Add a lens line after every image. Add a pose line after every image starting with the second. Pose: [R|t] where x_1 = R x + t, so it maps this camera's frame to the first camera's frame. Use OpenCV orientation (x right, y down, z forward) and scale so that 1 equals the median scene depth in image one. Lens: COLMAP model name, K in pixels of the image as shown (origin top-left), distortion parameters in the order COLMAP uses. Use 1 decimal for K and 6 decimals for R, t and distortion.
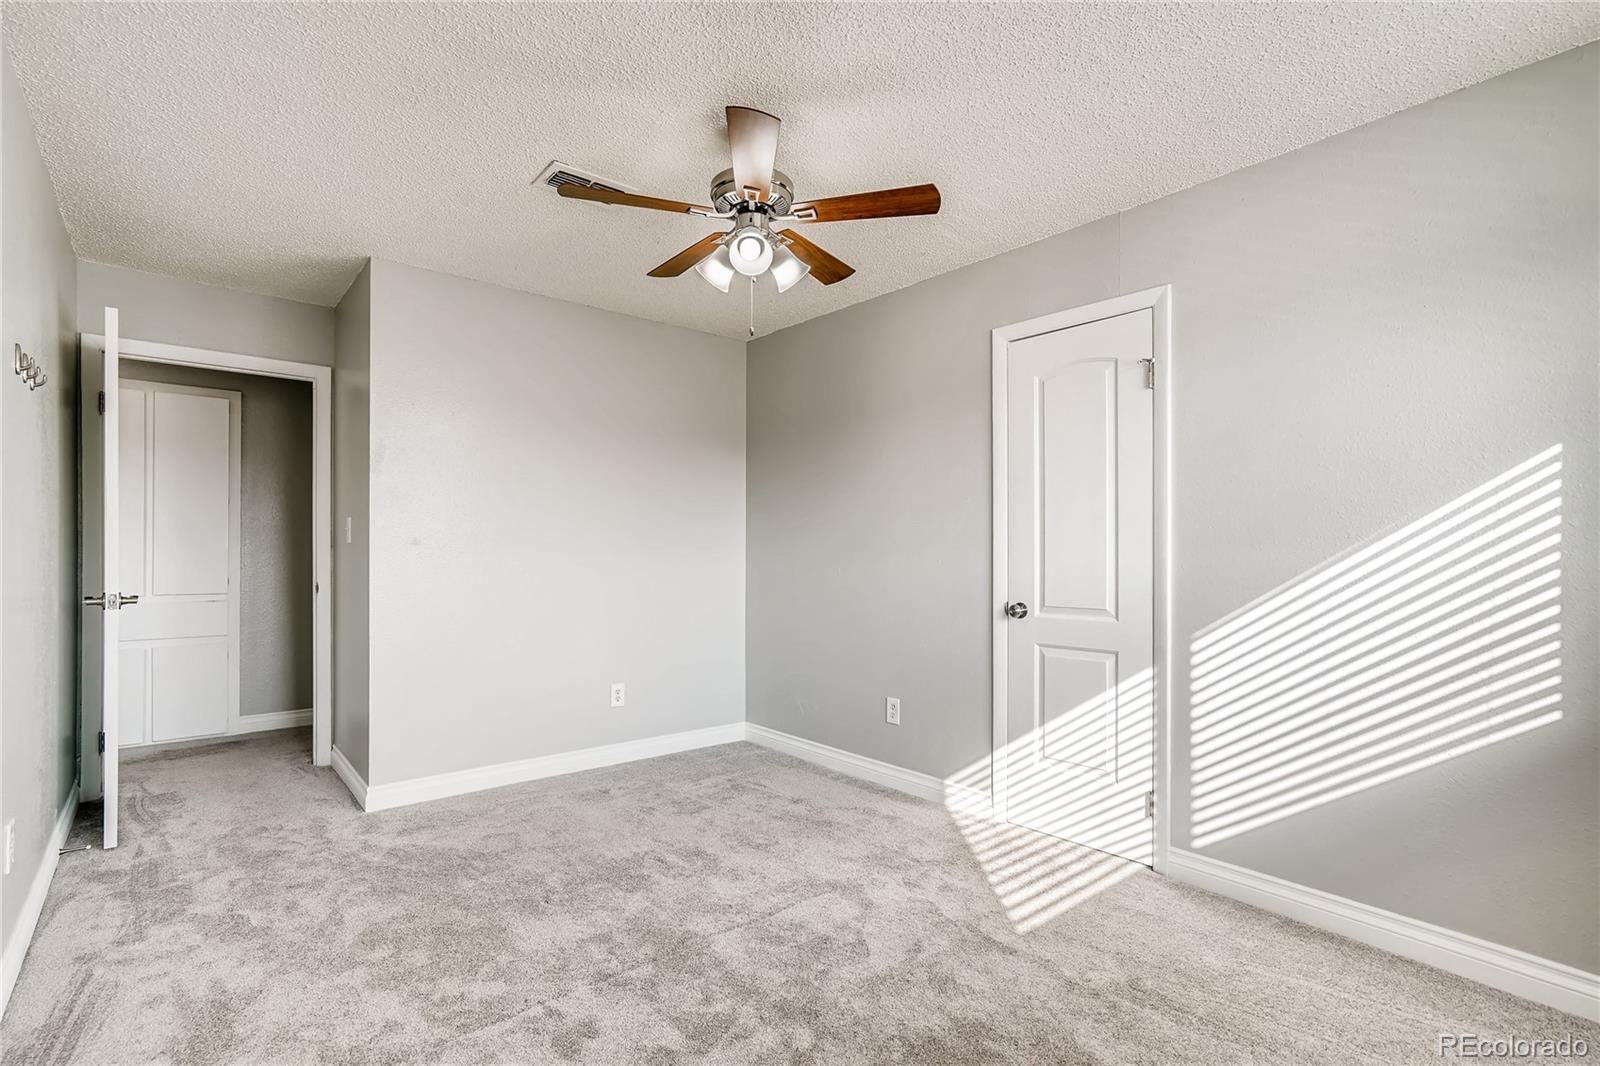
lens RADIAL K [[748.6, 0, 801.4], [0, 748.6, 544.5], [0, 0, 1]] dist [-0.033543, 0.024015]
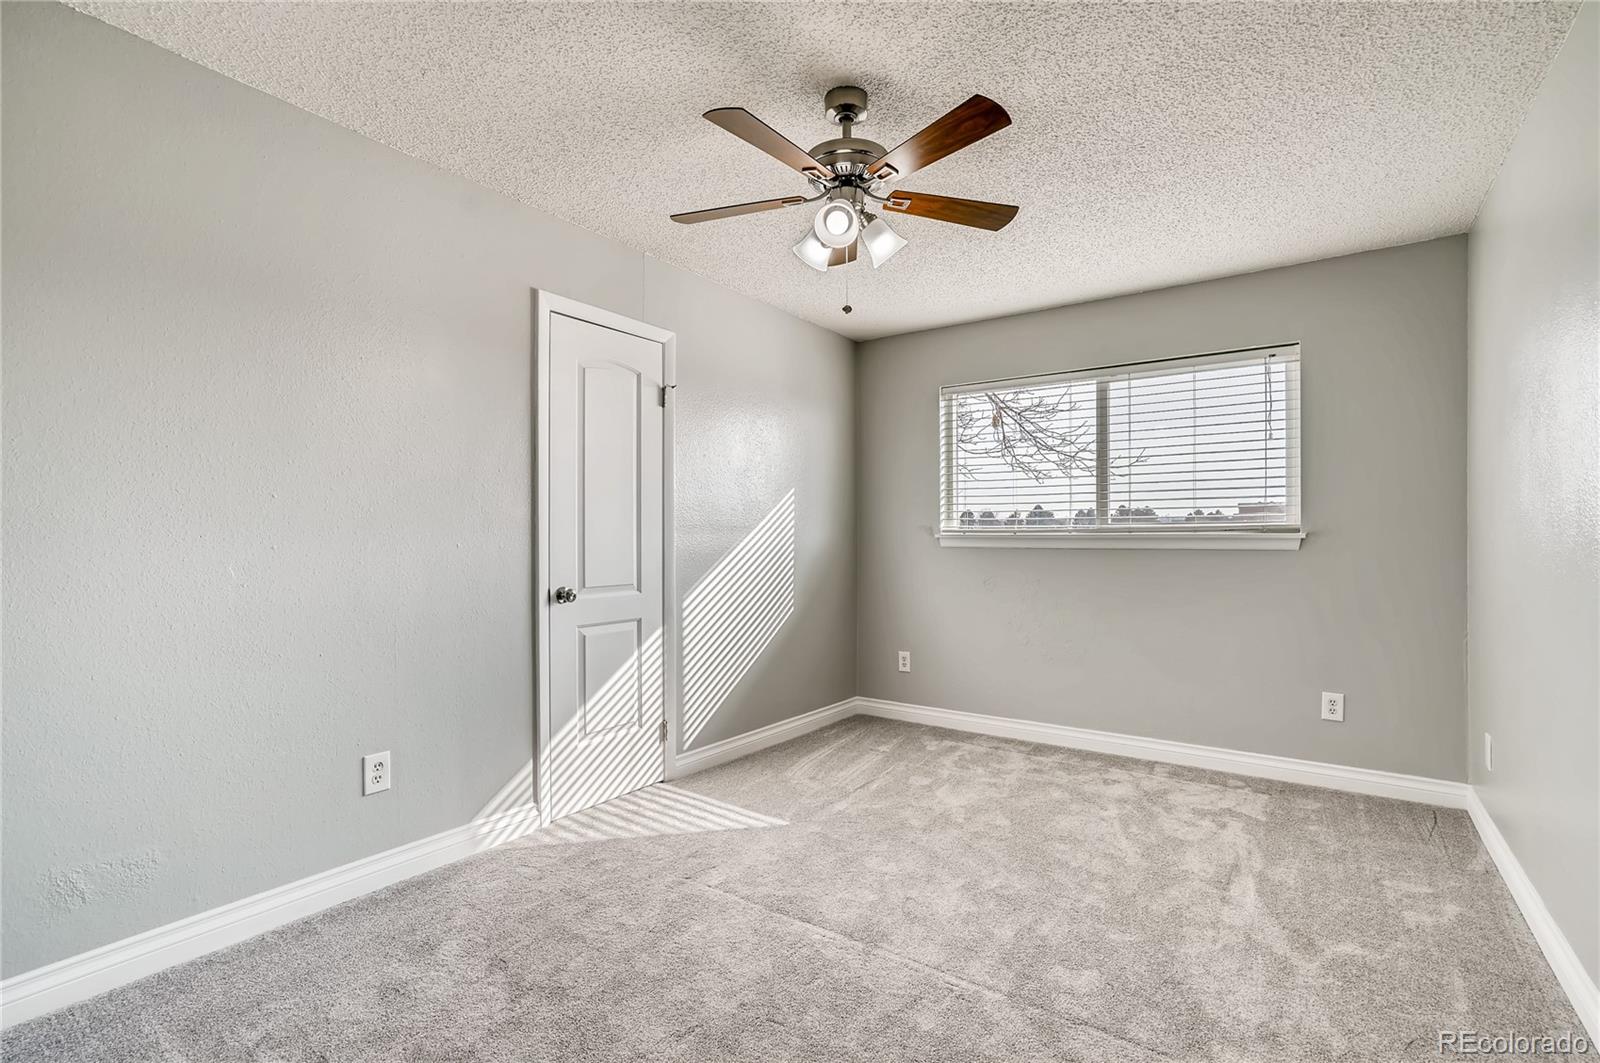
lens RADIAL K [[736.5, 0, 799.1], [0, 736.5, 537.2], [0, 0, 1]] dist [-0.029147, 0.024358]
pose [[-0.236264, -0.002076, 0.971687, -0.791175], [-0.013599, 0.999907, -0.001171, 0.010974], [-0.971594, -0.013491, -0.236270, 1.043384]]
